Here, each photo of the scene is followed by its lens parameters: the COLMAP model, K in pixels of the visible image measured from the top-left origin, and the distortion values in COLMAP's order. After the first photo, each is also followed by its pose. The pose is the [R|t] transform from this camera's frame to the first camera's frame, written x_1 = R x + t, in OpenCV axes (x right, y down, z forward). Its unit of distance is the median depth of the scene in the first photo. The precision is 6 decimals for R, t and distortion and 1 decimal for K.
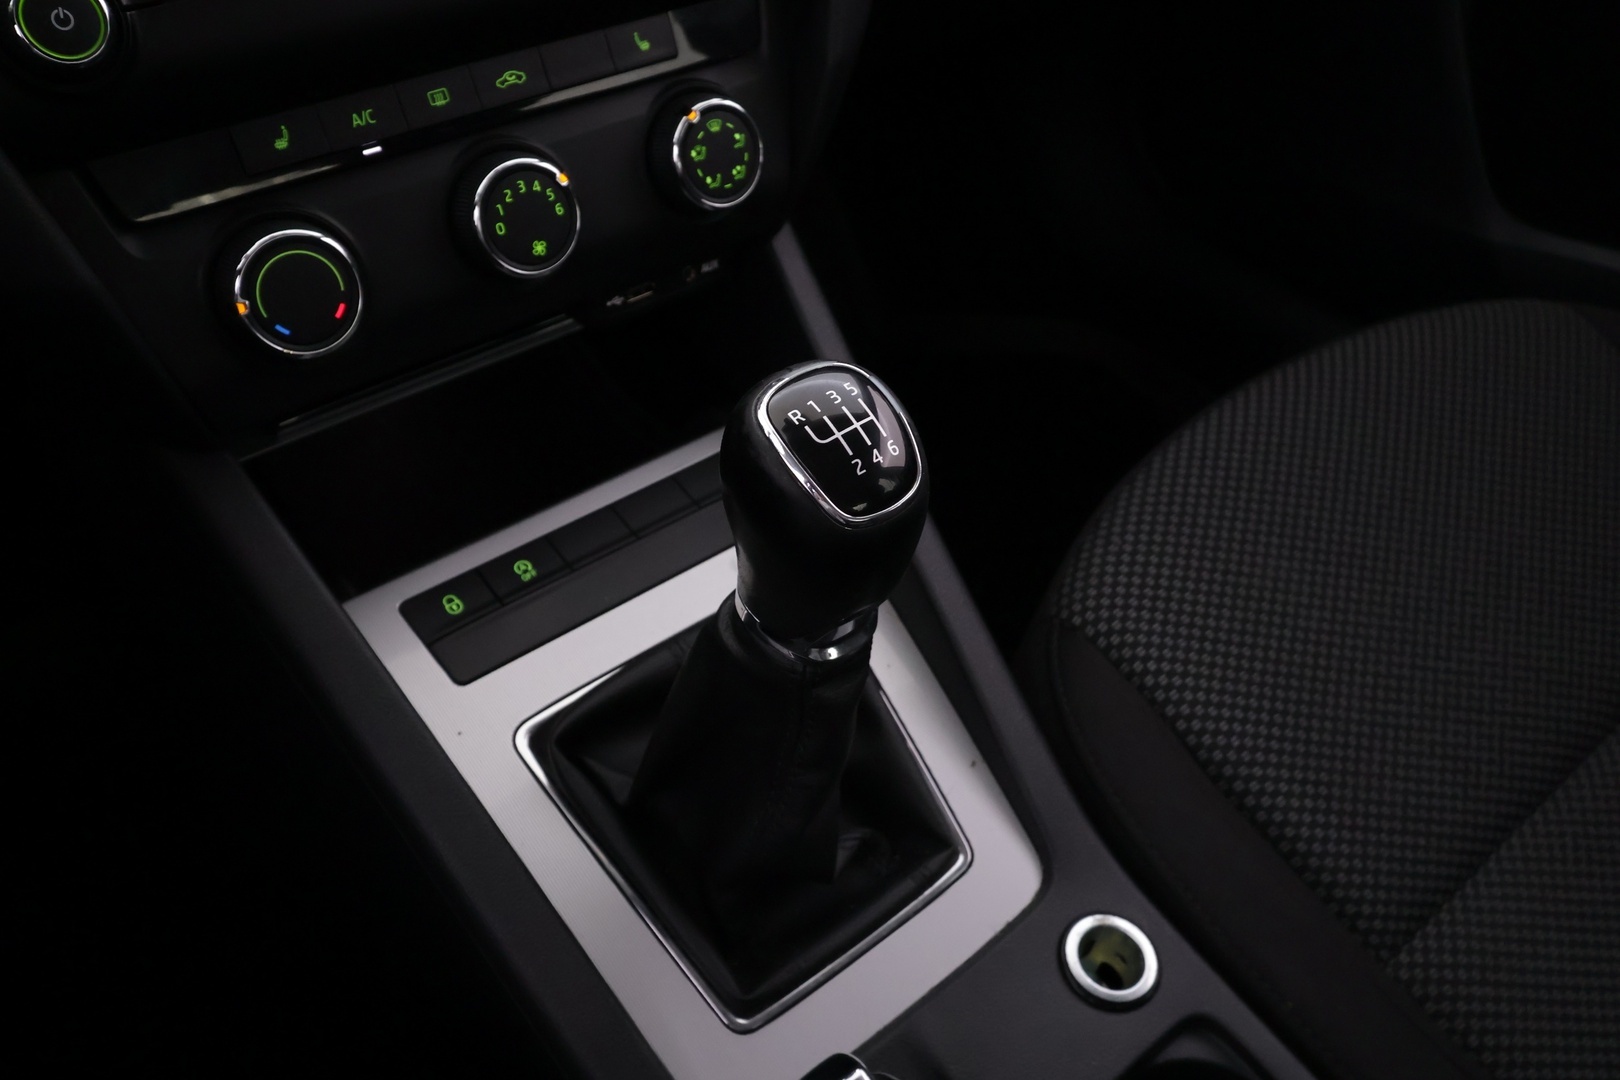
lens RADIAL K [[1271.6, 0, 809.0], [0, 1271.6, 549.2], [0, 0, 1]] dist [-0.000610, 0.006213]
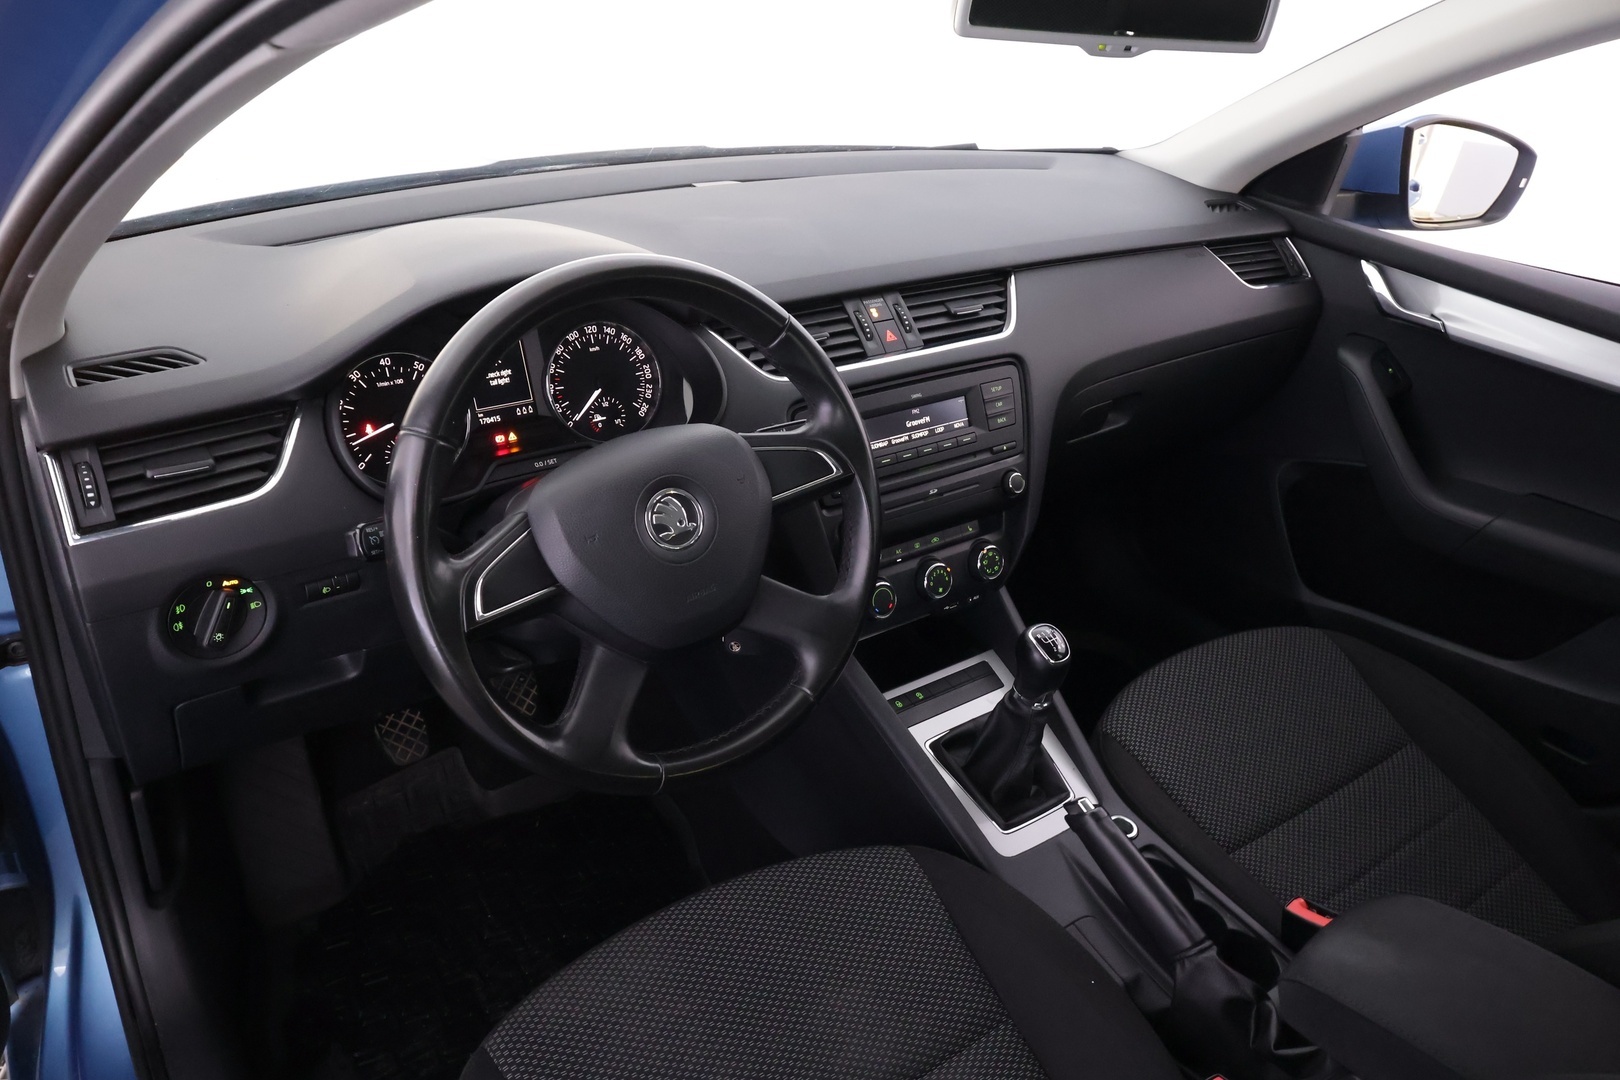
lens RADIAL K [[1182.1, 0, 810.0], [0, 1182.1, 540.0], [0, 0, 1]] dist [-0.002417, 0.000167]
pose [[0.998232, 0.044523, -0.039373, -0.423562], [-0.053319, 0.963531, -0.262231, 0.440149], [0.026262, 0.263867, 0.964202, -1.910521]]
